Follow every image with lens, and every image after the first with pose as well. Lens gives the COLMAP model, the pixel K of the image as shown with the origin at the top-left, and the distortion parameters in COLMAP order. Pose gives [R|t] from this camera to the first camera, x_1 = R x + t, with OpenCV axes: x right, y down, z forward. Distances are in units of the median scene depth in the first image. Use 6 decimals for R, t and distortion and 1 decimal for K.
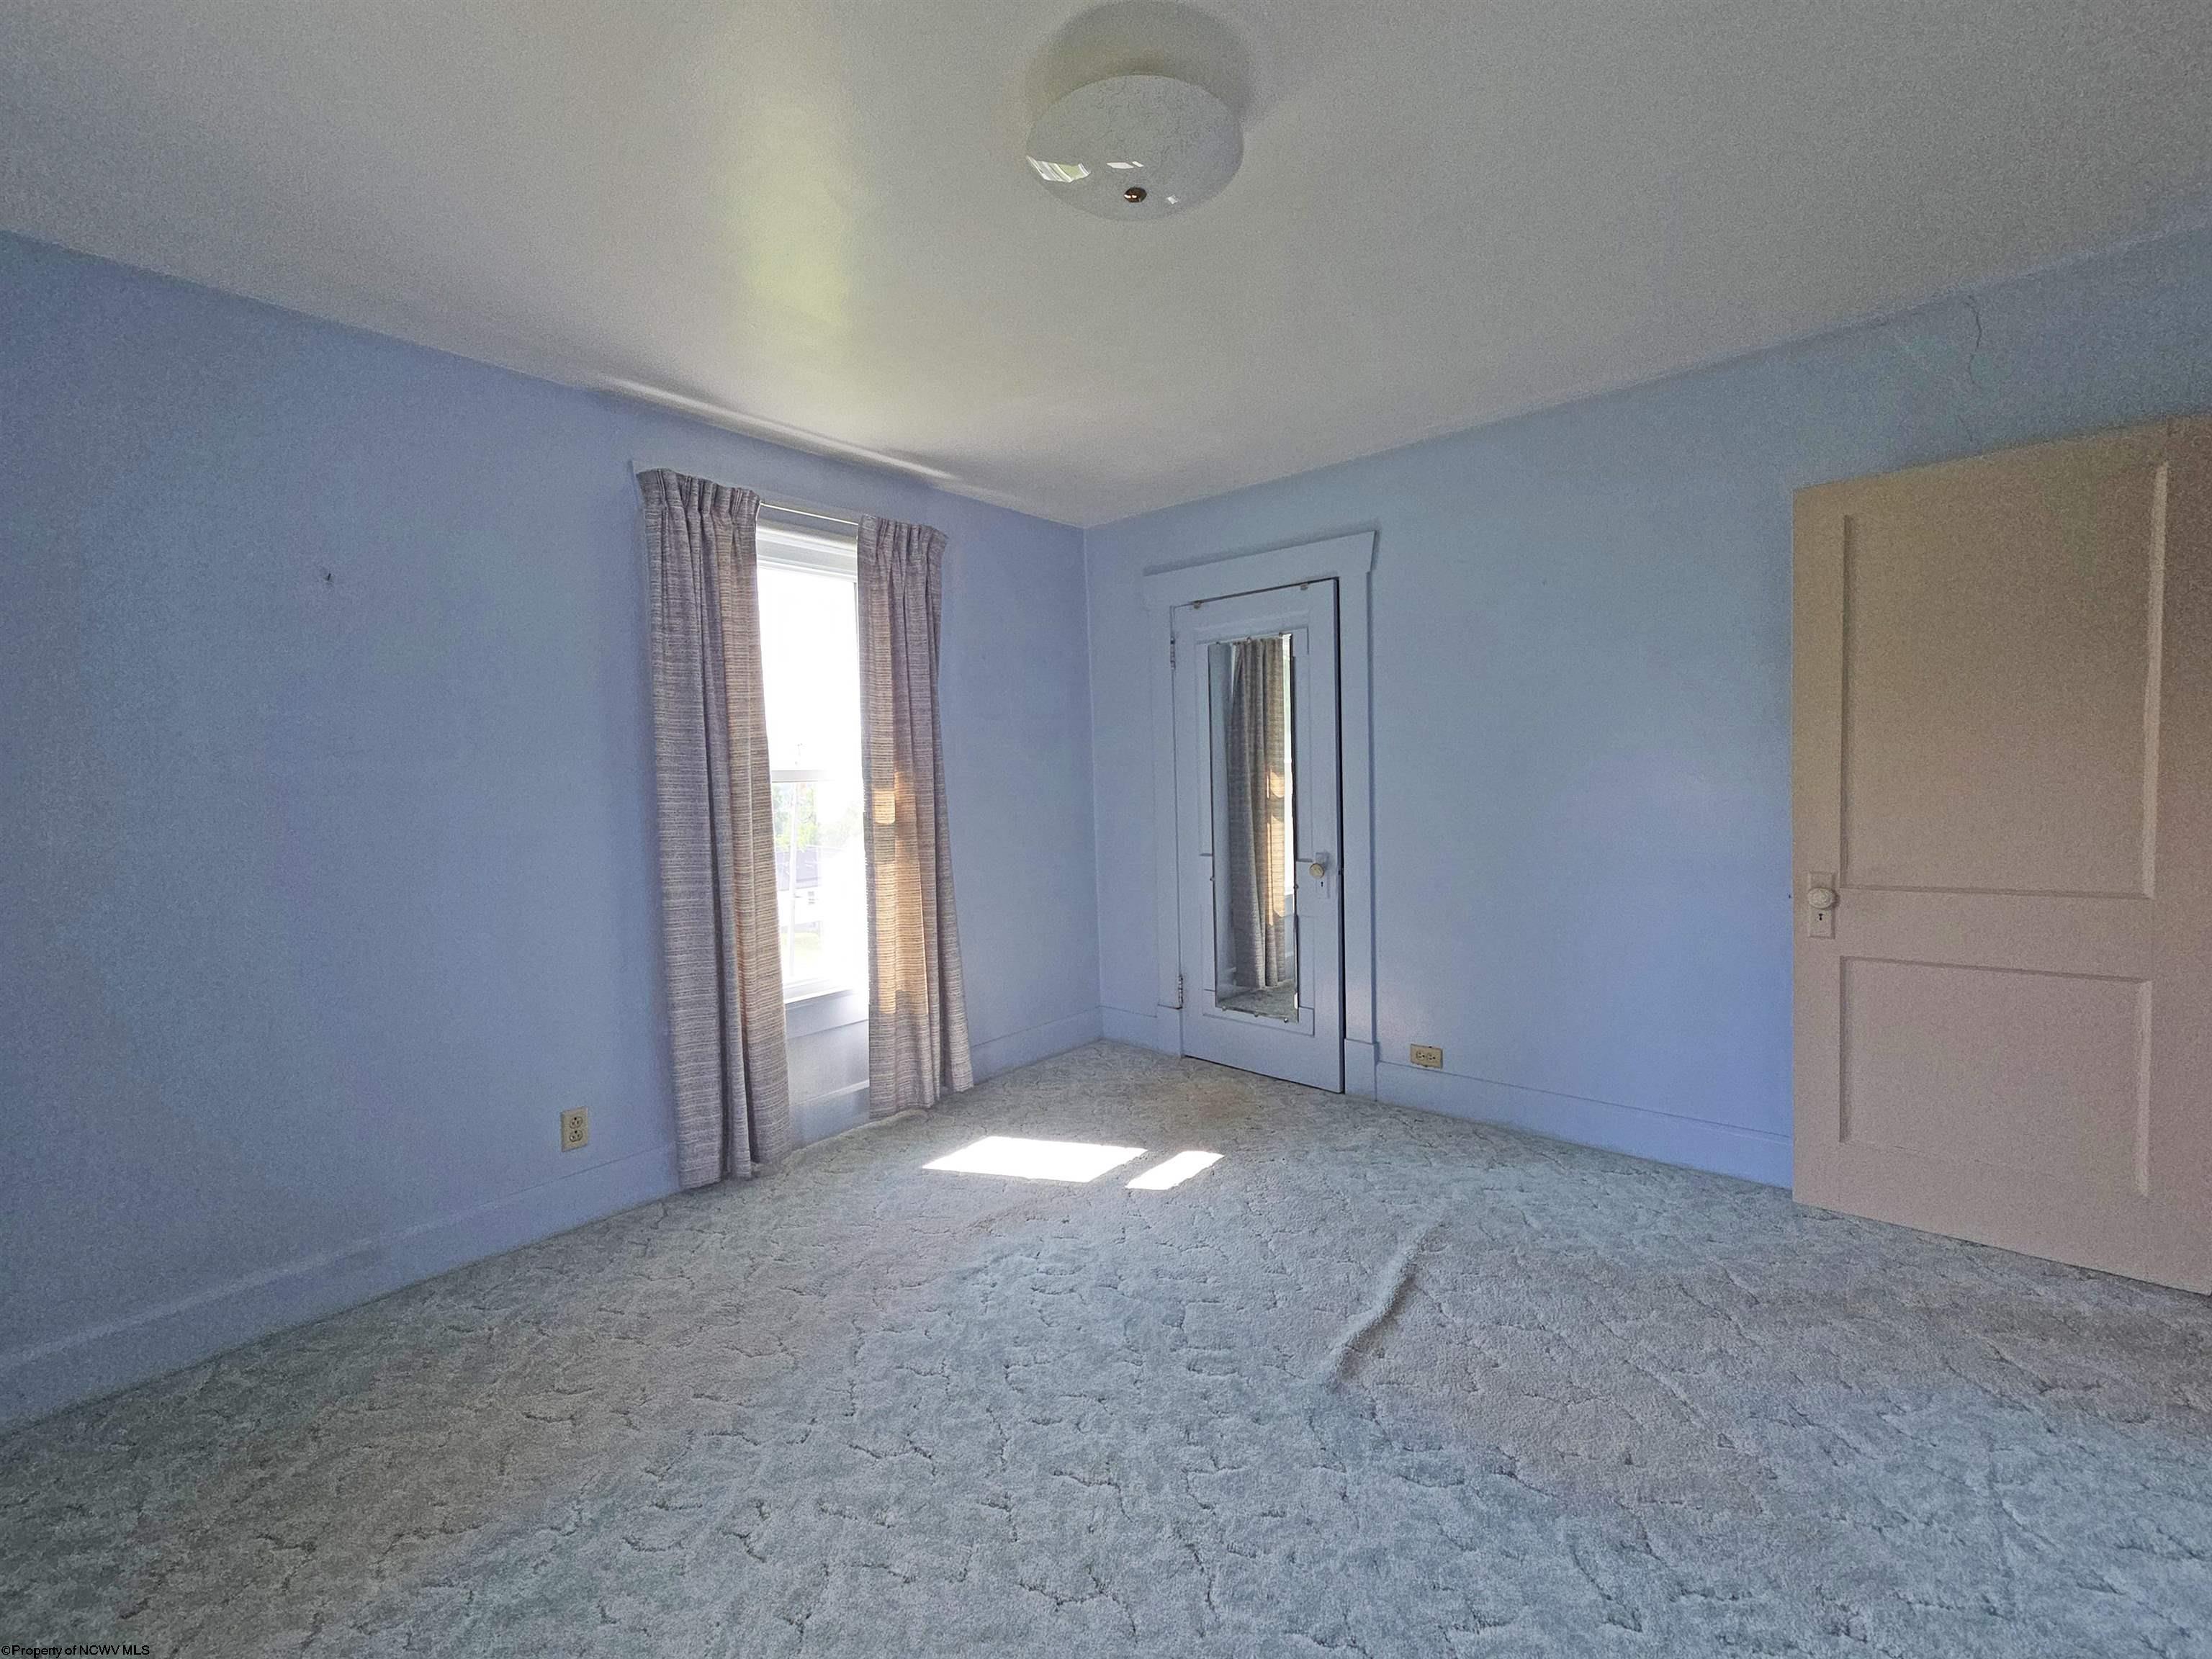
lens RADIAL K [[894.3, 0, 1109.6], [0, 894.3, 822.6], [0, 0, 1]] dist [-0.000355, -0.000131]
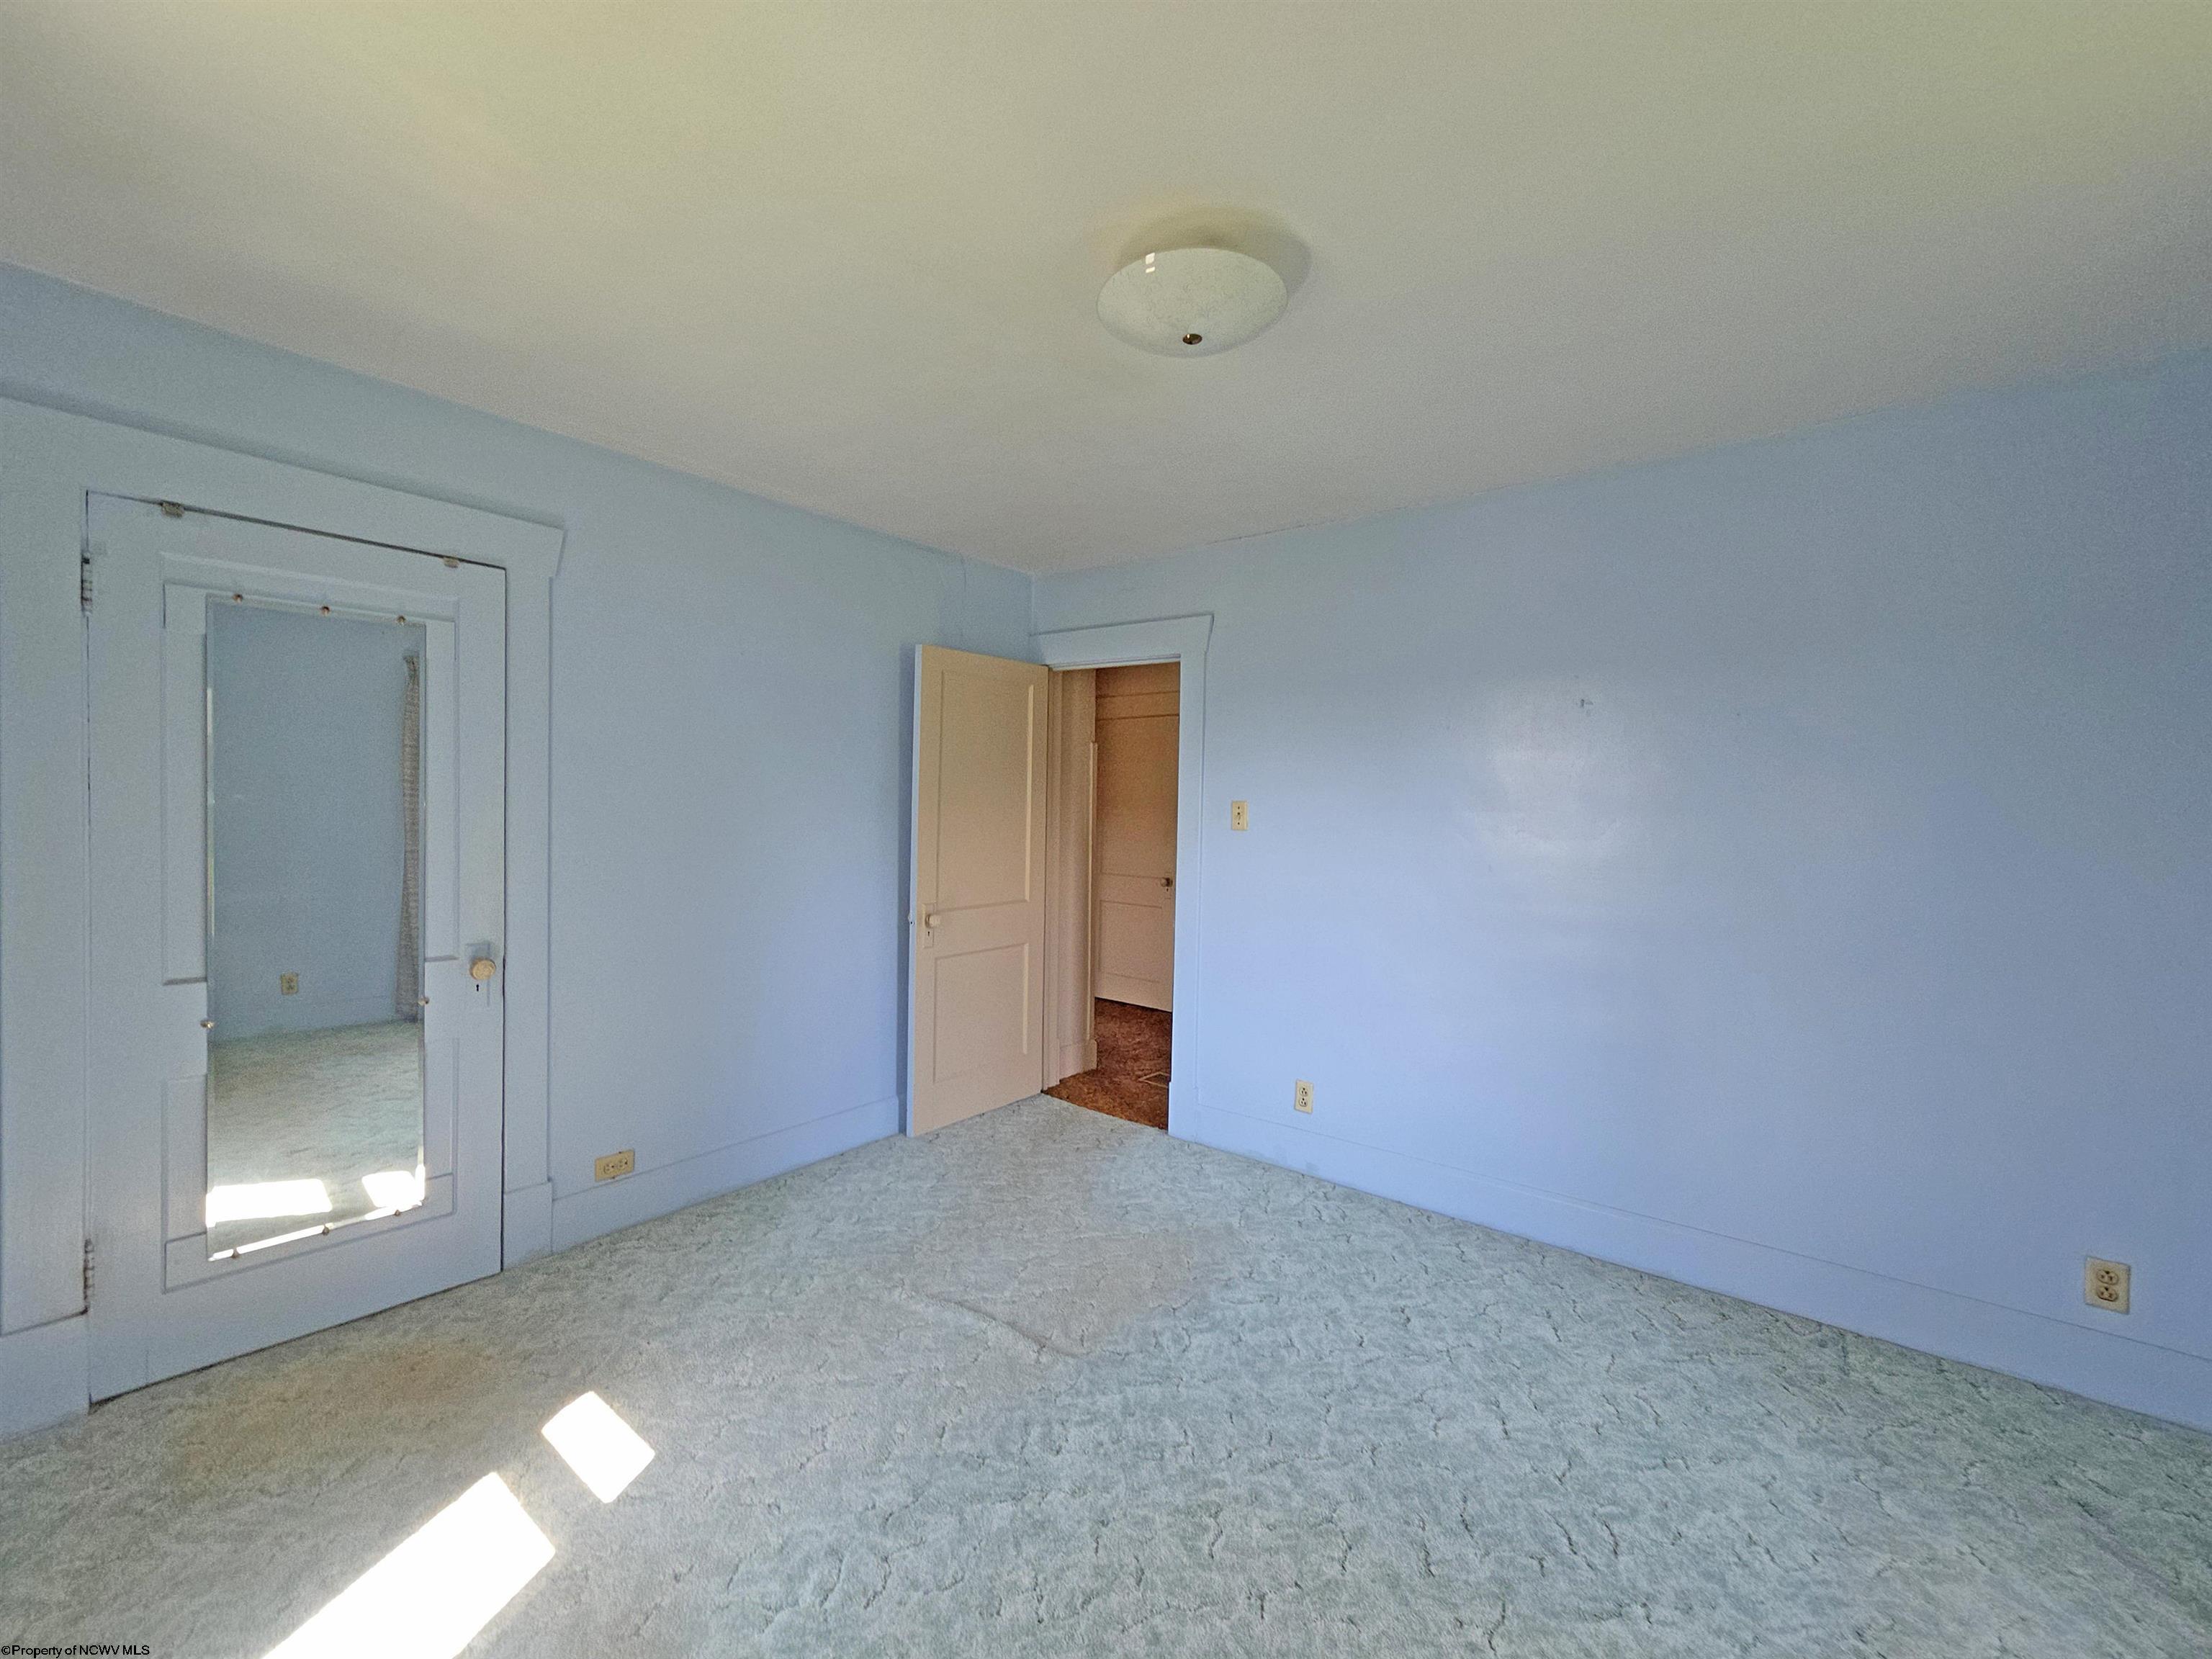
lens RADIAL K [[894.3, 0, 1109.8], [0, 894.3, 826.4], [0, 0, 1]] dist [-0.000355, -0.000131]
pose [[-0.025065, 0.008959, 0.999646, -0.586041], [0.039729, 0.999179, -0.007959, -0.040526], [-0.998896, 0.039515, -0.025400, 0.618628]]
